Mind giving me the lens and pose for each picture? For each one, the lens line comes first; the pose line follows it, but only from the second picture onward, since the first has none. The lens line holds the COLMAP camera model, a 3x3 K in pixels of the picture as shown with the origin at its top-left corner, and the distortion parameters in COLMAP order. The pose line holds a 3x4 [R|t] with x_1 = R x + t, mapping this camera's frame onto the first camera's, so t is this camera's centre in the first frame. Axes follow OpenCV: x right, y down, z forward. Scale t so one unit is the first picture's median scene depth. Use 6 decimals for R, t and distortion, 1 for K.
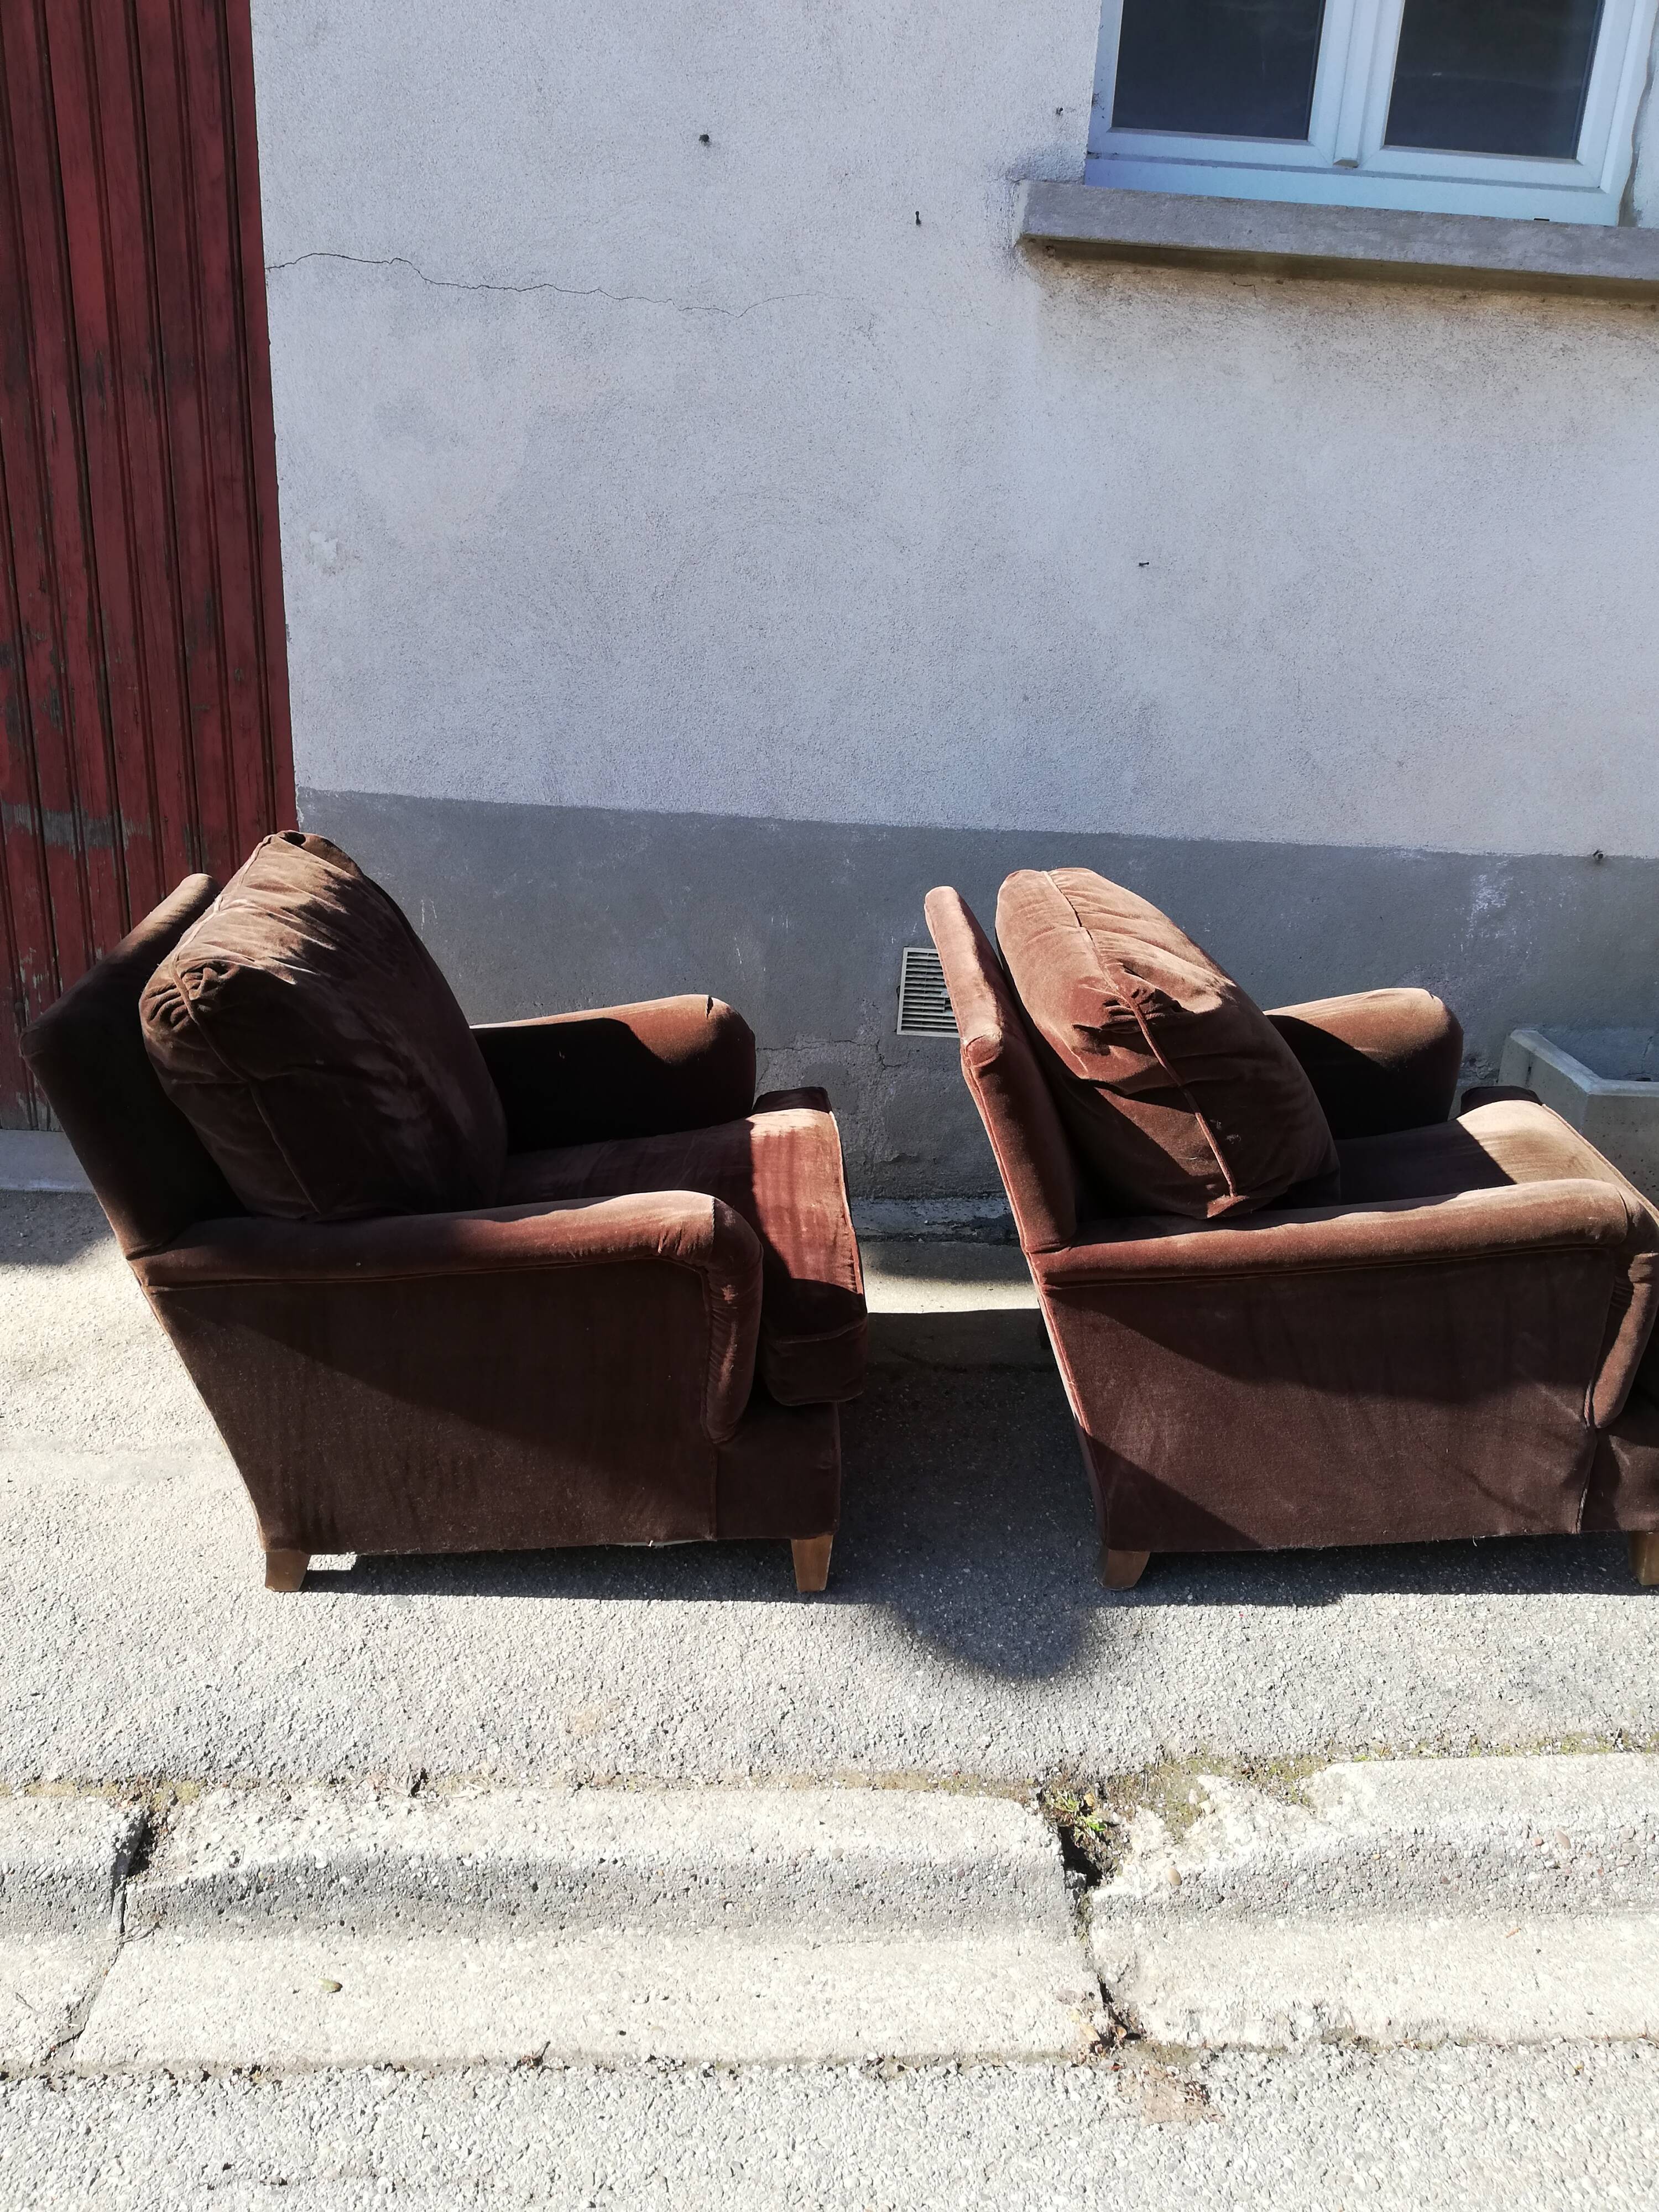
lens RADIAL K [[1673.0, 0, 831.6], [0, 1673.0, 1111.3], [0, 0, 1]] dist [0.041448, -0.060823]
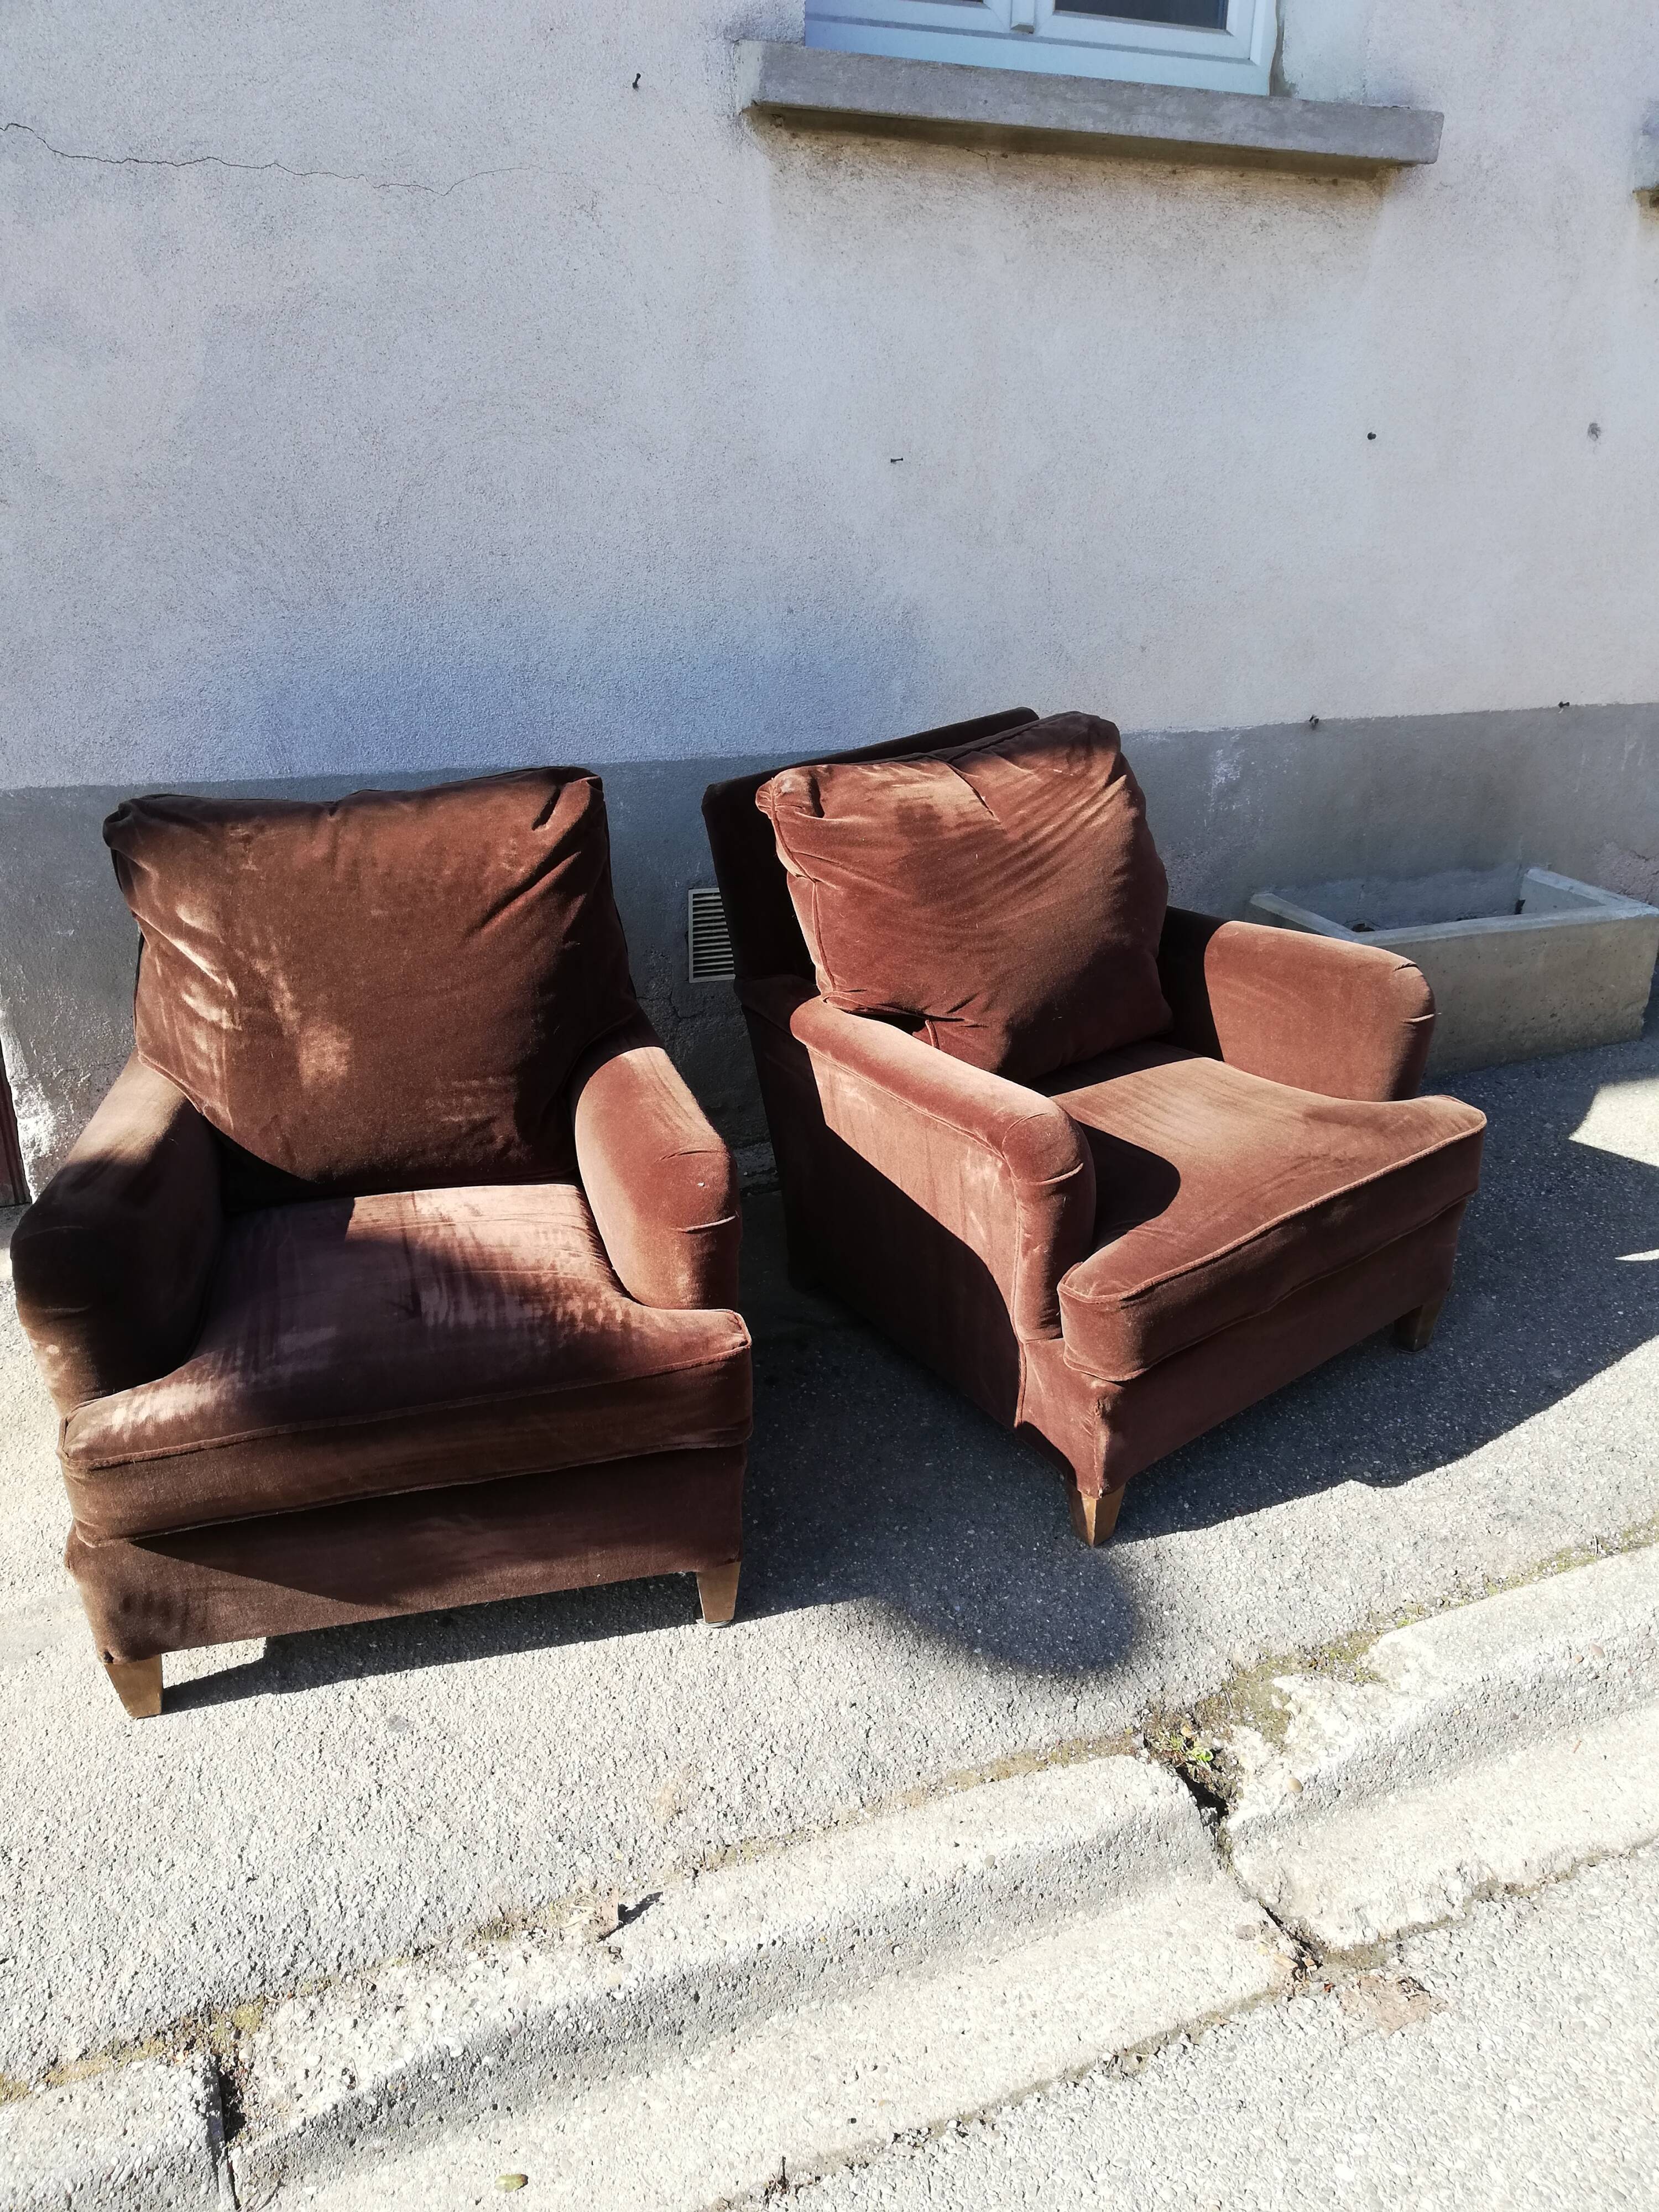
lens RADIAL K [[1673.0, 0, 840.2], [0, 1673.0, 1113.7], [0, 0, 1]] dist [0.041448, -0.060823]
pose [[0.940732, -0.165543, 0.296005, -0.264331], [0.145311, 0.985352, 0.089256, -0.069764], [-0.306445, -0.040953, 0.951007, 0.120872]]
